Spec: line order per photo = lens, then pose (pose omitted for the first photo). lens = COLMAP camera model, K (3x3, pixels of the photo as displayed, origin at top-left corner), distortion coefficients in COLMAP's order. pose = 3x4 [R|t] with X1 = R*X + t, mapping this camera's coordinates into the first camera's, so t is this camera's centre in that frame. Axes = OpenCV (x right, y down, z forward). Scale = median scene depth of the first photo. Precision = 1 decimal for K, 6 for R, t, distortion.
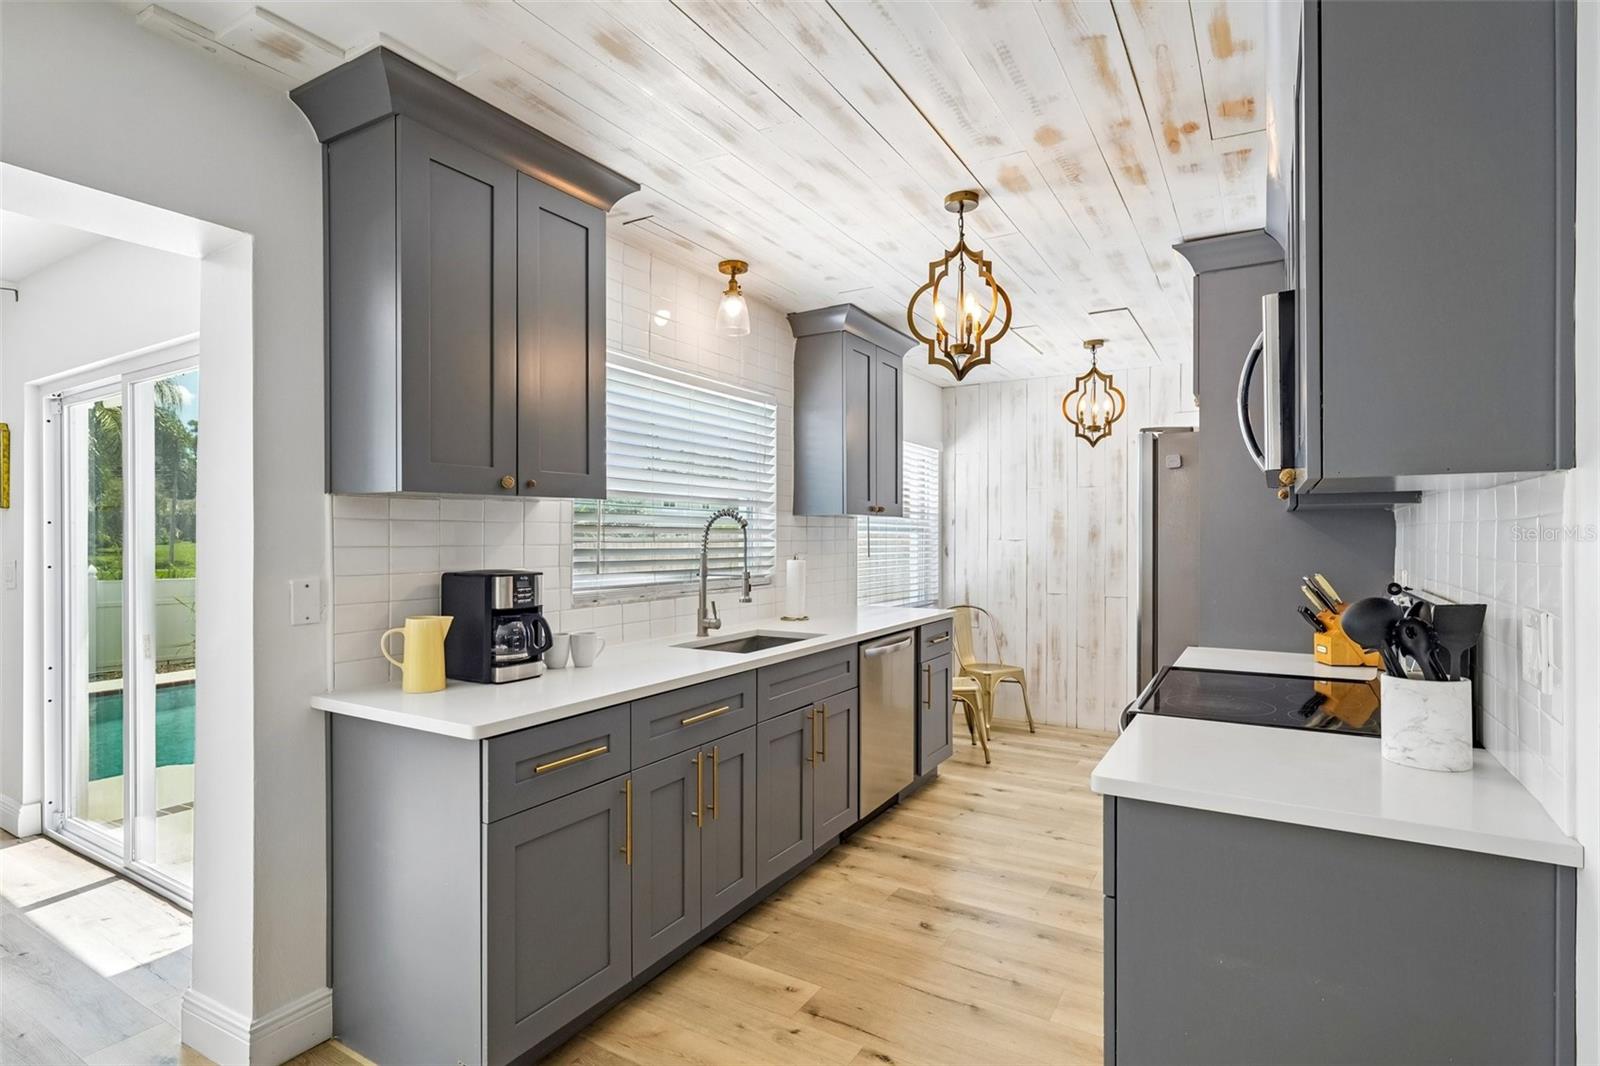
lens RADIAL K [[779.7, 0, 803.7], [0, 779.7, 533.4], [0, 0, 1]] dist [0.012708, 0.000976]
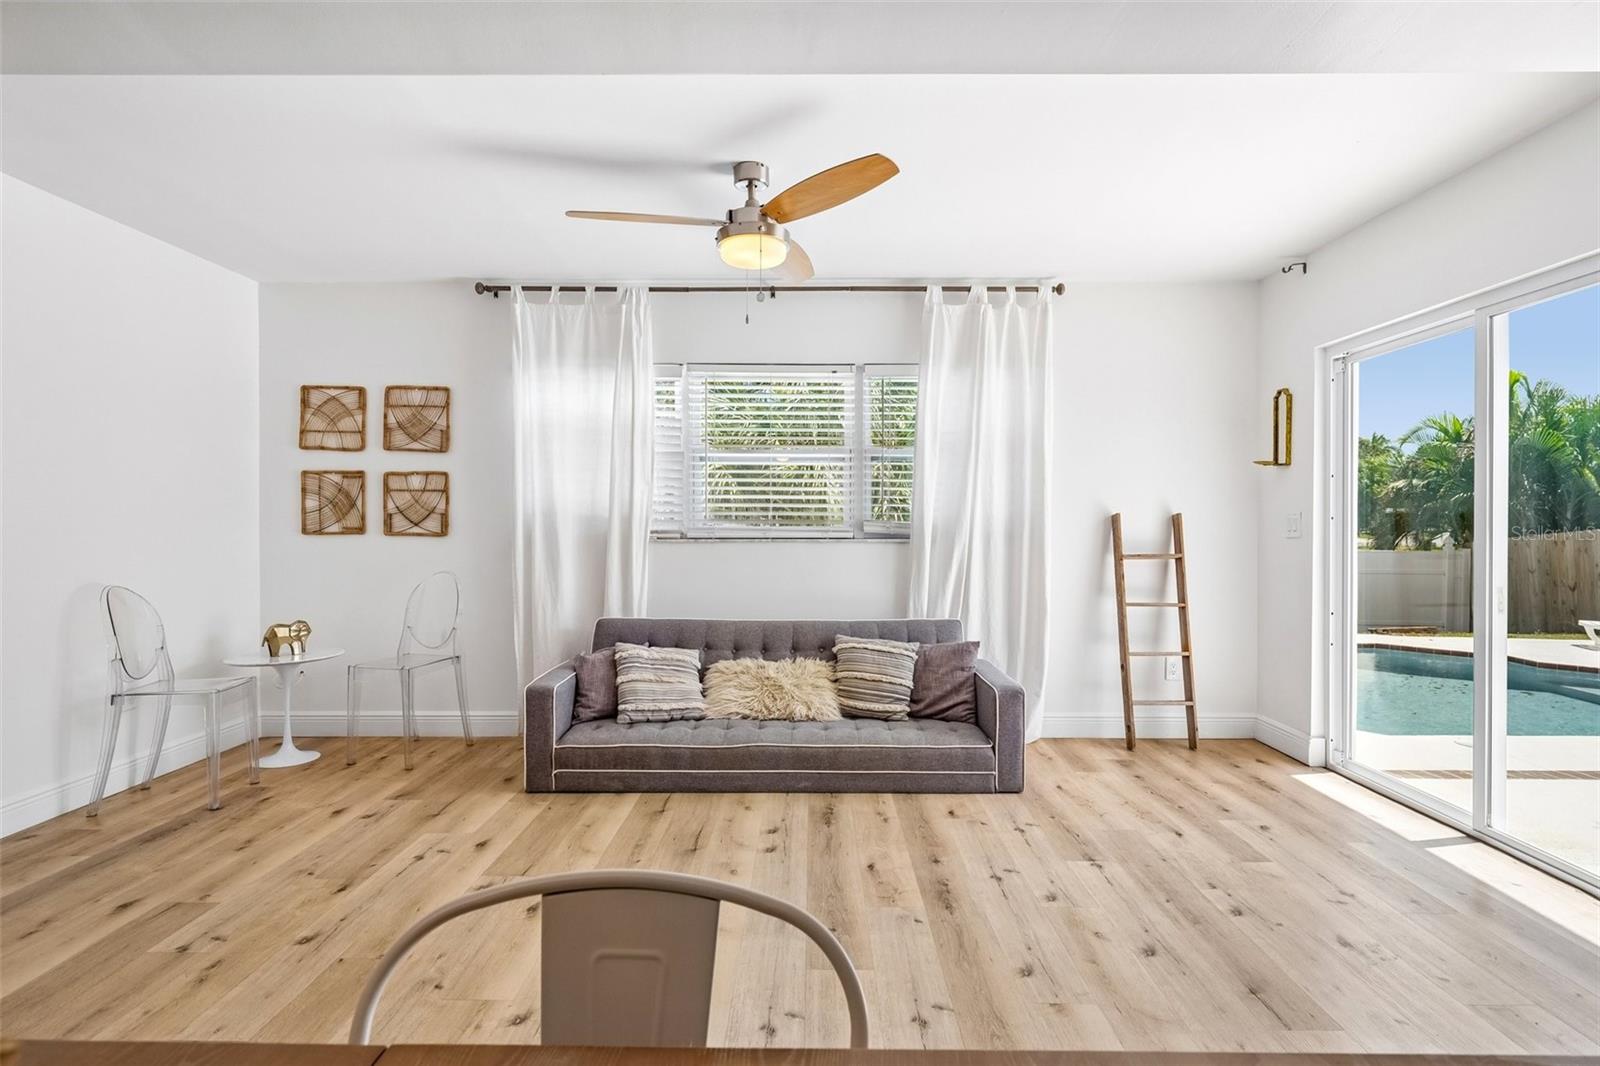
lens RADIAL K [[811.1, 0, 805.0], [0, 811.1, 526.2], [0, 0, 1]] dist [0.001529, 0.001819]
pose [[0.516384, 0.009716, -0.856302, -0.636592], [-0.000771, 0.999941, 0.010881, 0.068674], [0.856357, -0.004958, 0.516361, -0.274520]]
